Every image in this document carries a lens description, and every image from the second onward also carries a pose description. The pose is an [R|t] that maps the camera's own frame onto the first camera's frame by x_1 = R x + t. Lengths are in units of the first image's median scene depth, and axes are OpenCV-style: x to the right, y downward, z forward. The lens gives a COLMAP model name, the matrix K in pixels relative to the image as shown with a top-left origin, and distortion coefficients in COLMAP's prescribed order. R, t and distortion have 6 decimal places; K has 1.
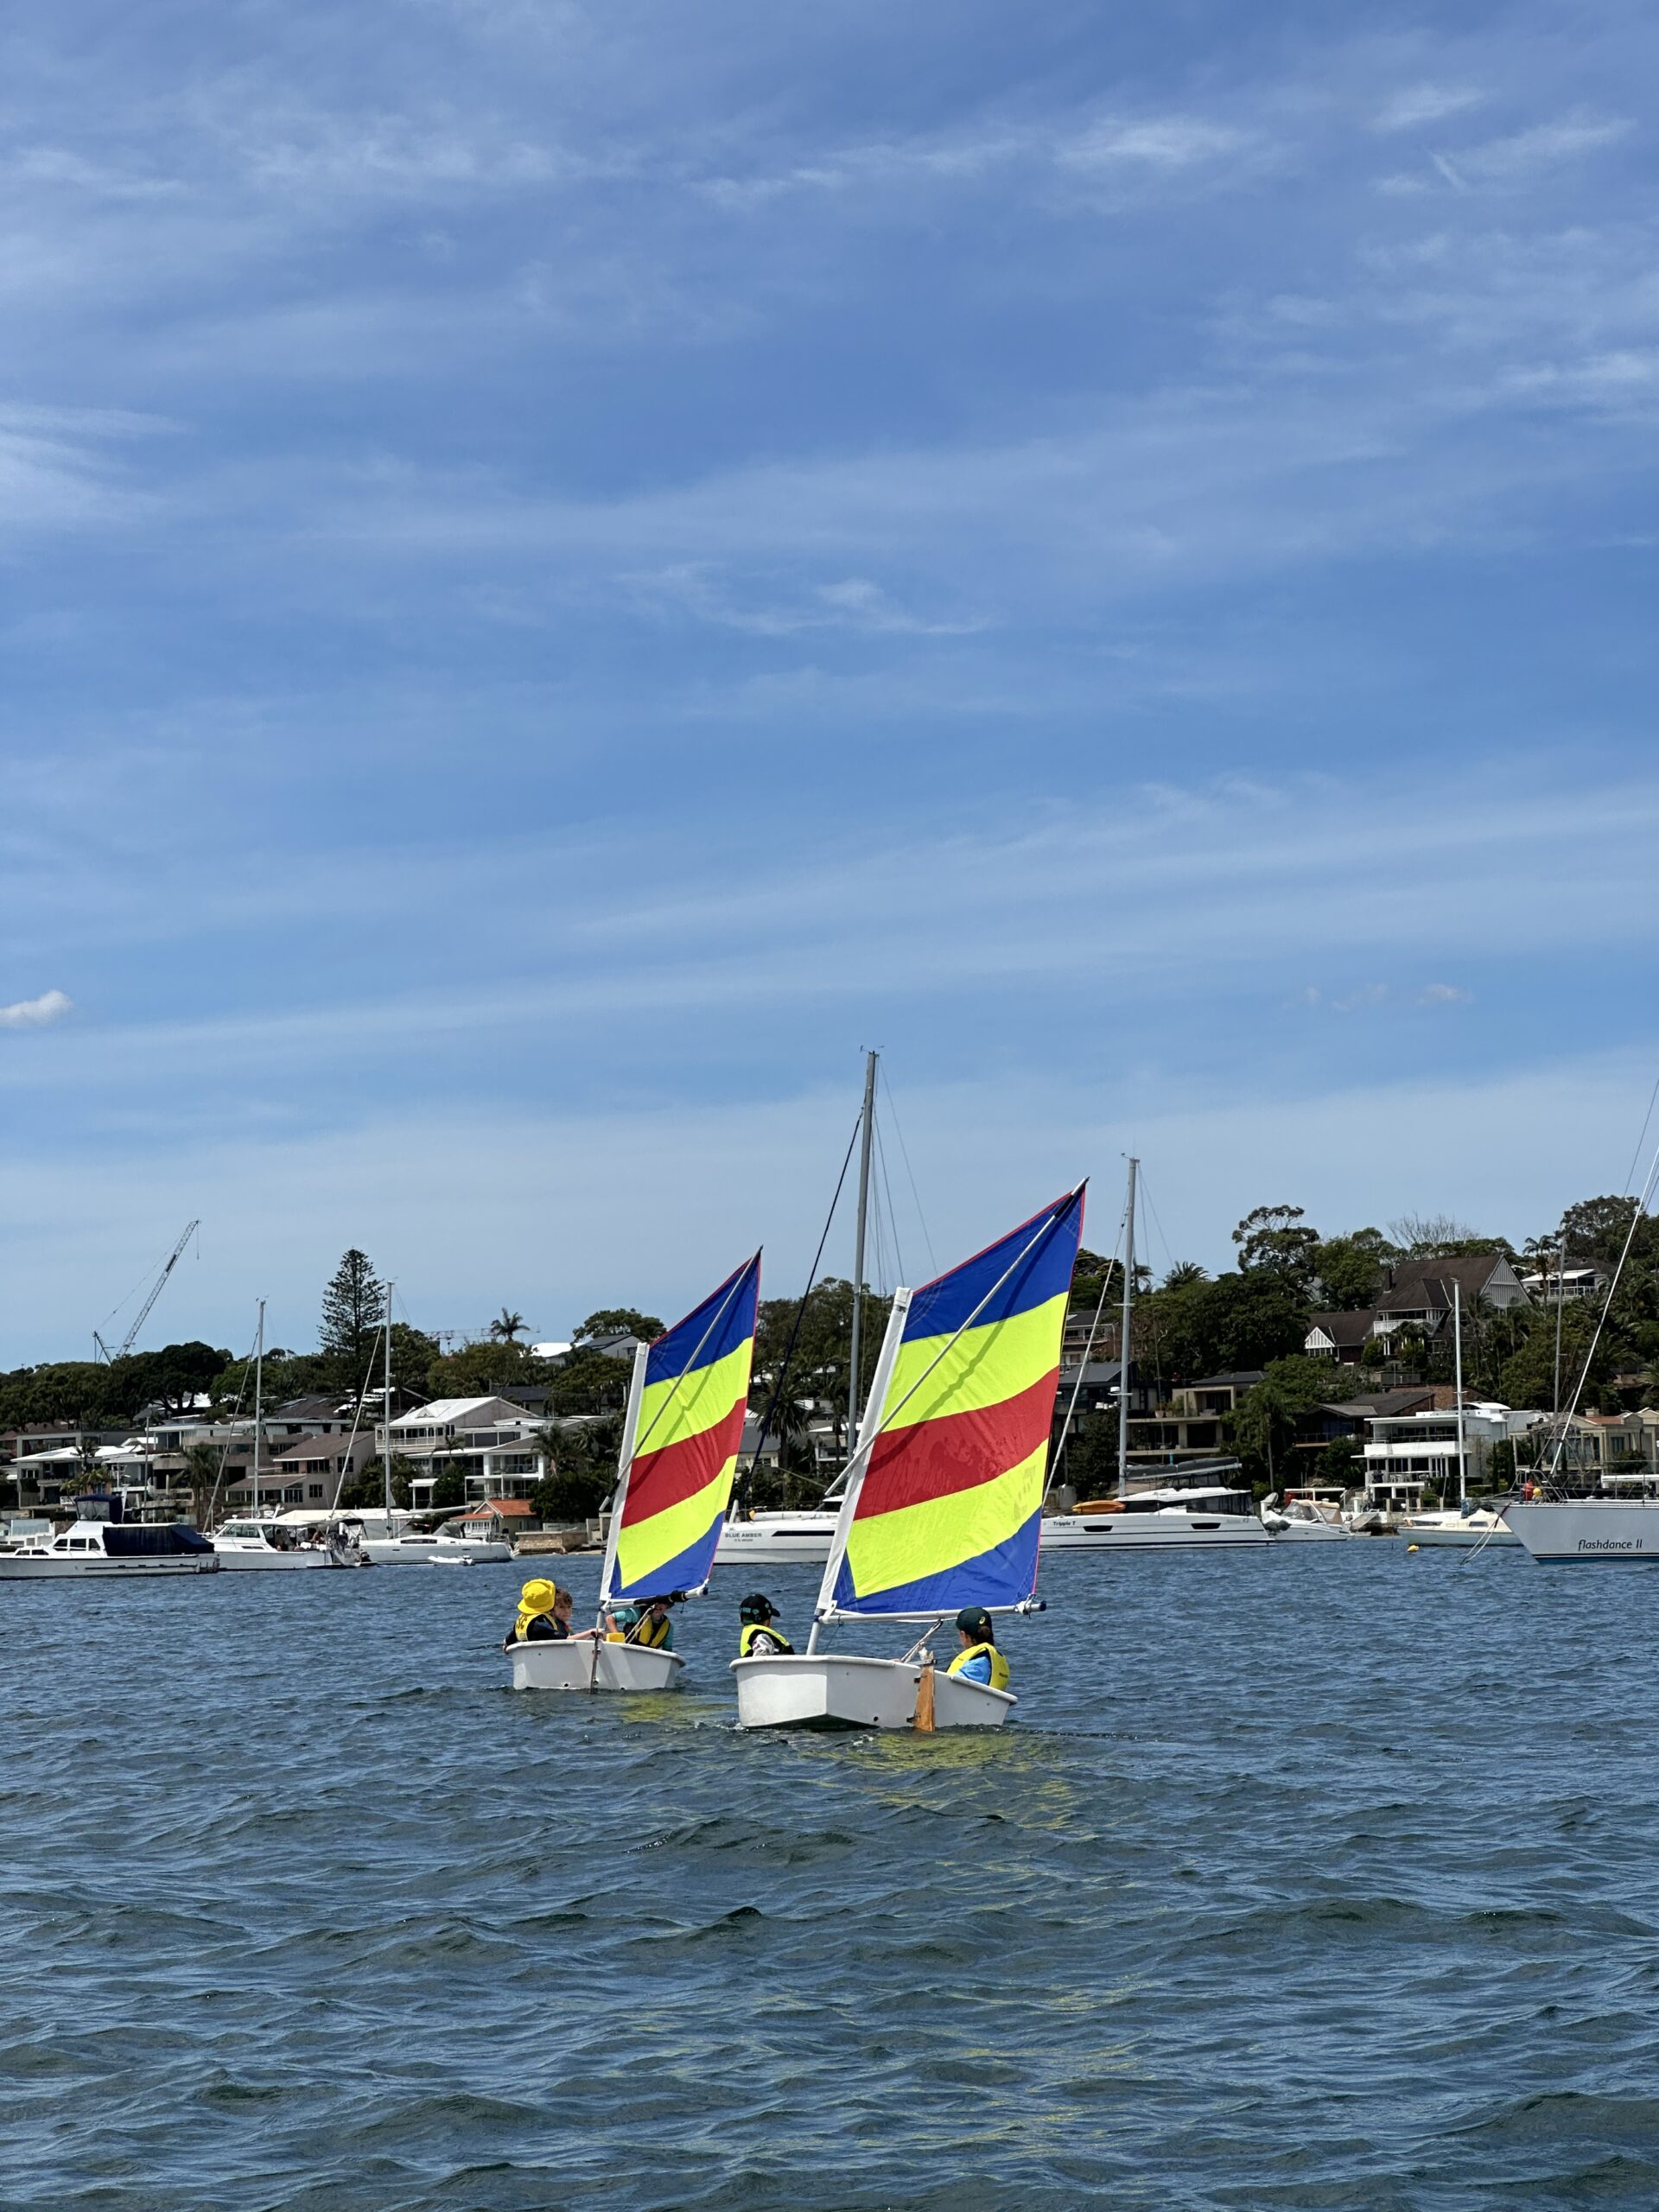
lens RADIAL K [[4920.1, 0, 829.5], [0, 4920.1, 1106.0], [0, 0, 1]] dist [-0.098436, 4.373766]
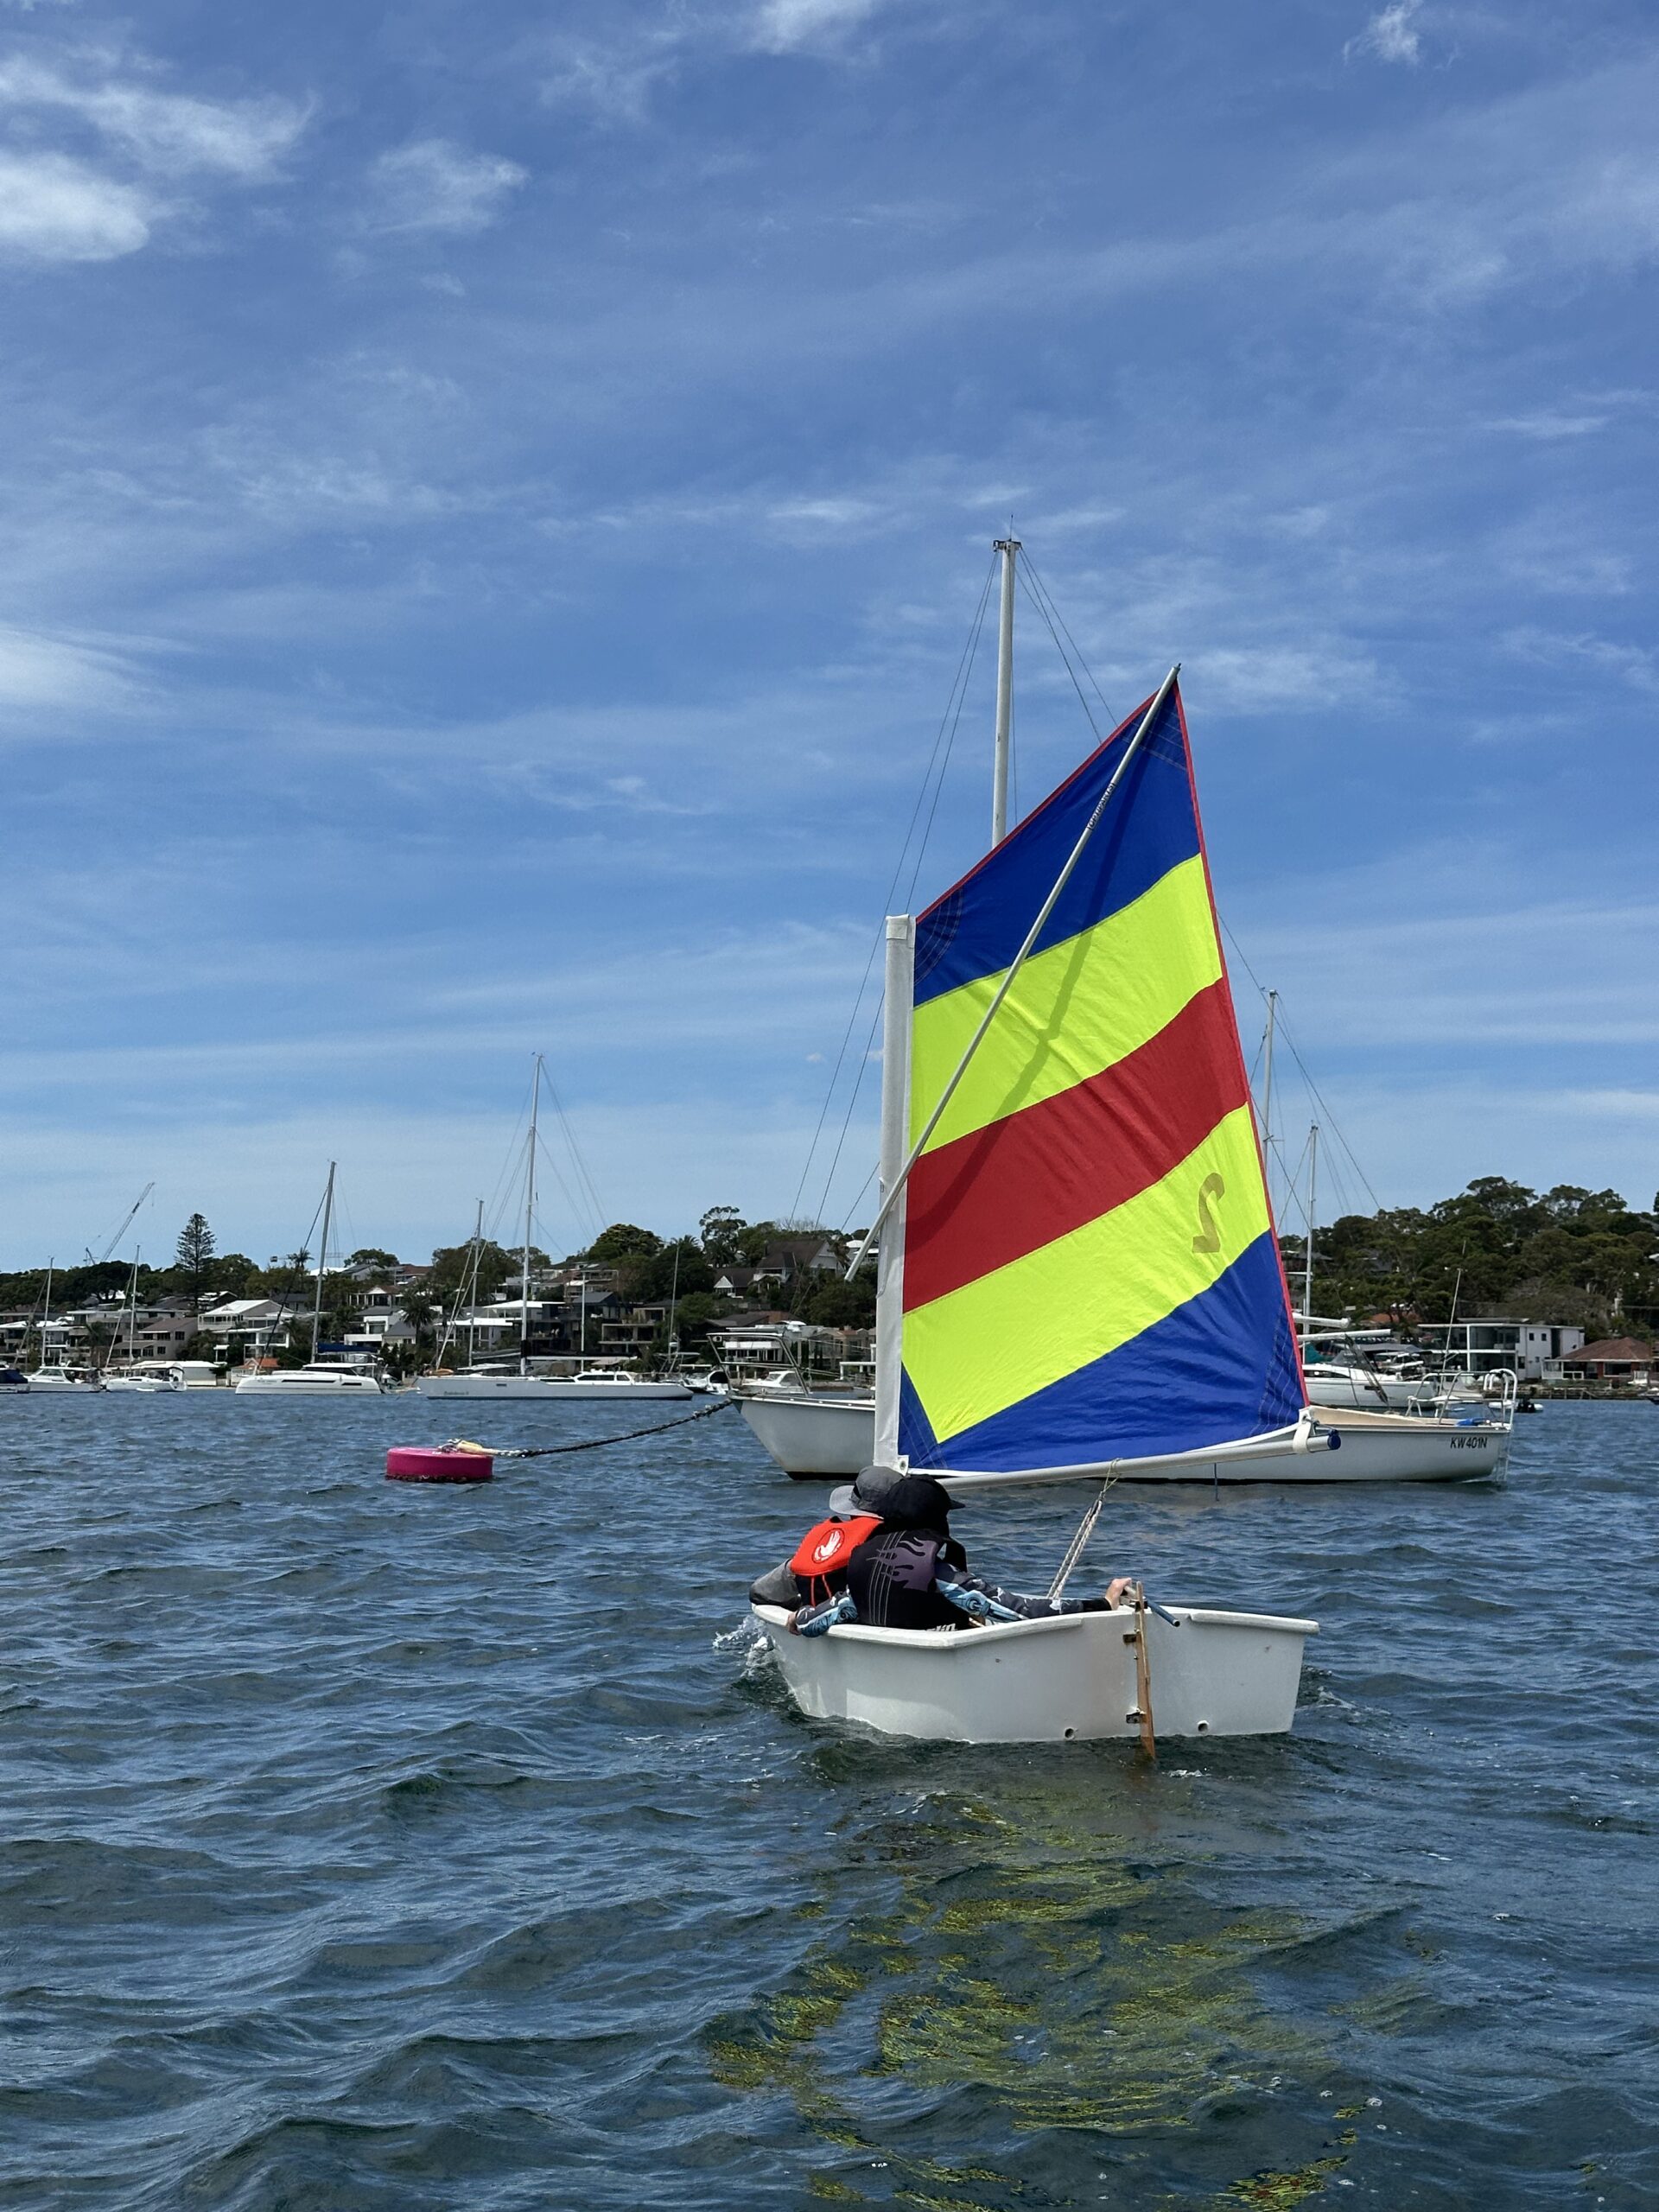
lens RADIAL K [[3112.0, 0, 831.8], [0, 3112.0, 1154.1], [0, 0, 1]] dist [0.231395, 0.031795]
pose [[0.996609, 0.036447, 0.073776, 0.046629], [-0.037354, 0.999242, 0.010952, -0.013035], [-0.073320, -0.013670, 0.997215, -0.140672]]
